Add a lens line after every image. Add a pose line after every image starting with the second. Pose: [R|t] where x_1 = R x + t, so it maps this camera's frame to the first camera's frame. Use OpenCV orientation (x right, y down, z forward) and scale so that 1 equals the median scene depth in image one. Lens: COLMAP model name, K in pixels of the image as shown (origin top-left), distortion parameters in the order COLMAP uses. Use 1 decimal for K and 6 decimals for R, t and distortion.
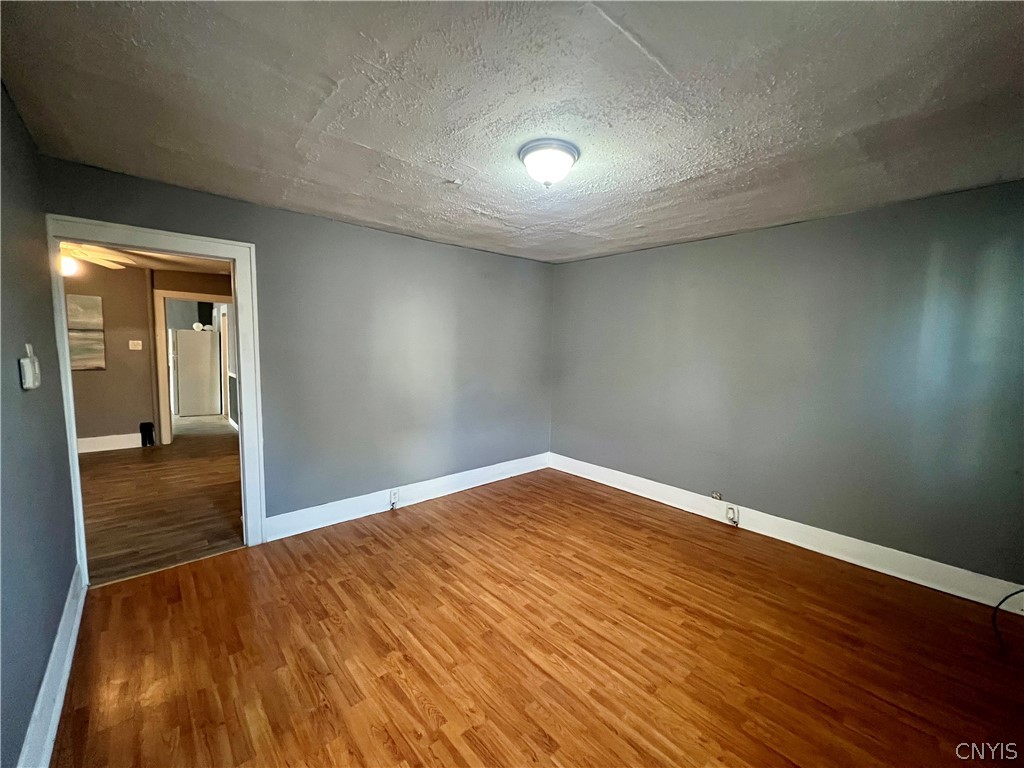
lens RADIAL K [[421.7, 0, 512.0], [0, 421.7, 384.0], [0, 0, 1]] dist [0.000255, 0.000095]
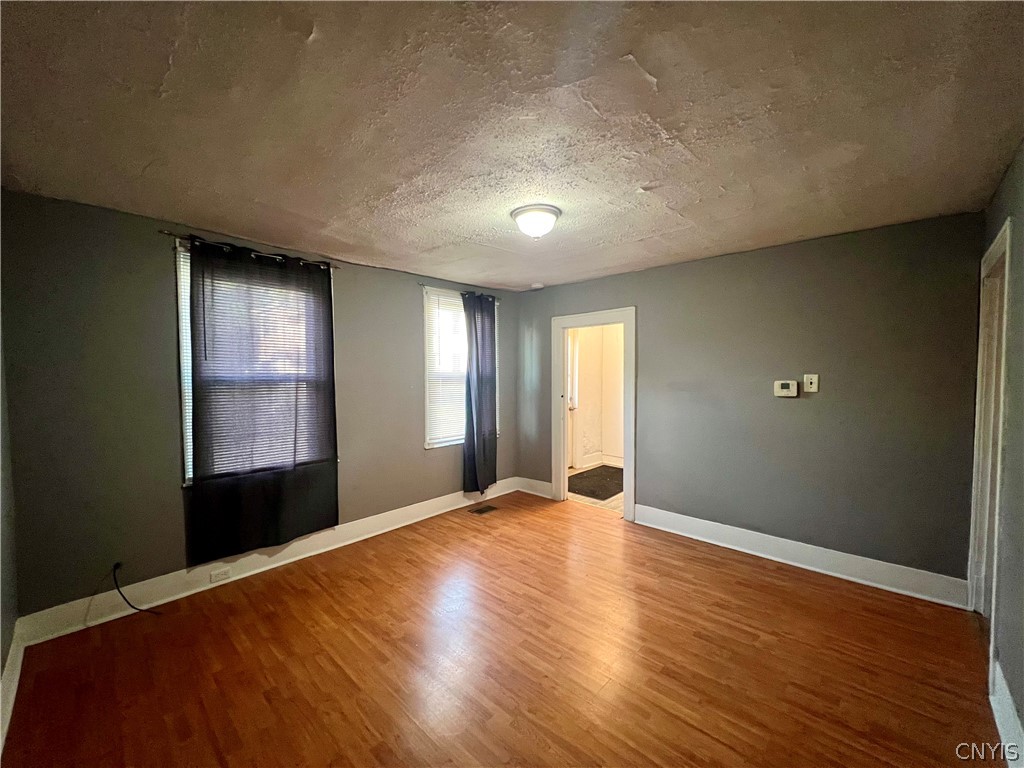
lens RADIAL K [[411.5, 0, 512.9], [0, 411.5, 386.5], [0, 0, 1]] dist [-0.001546, 0.000118]
pose [[-0.996678, -0.008441, -0.081000, 0.201434], [-0.017955, 0.992916, 0.117458, -0.161192], [0.079435, 0.118522, -0.989769, 1.874911]]
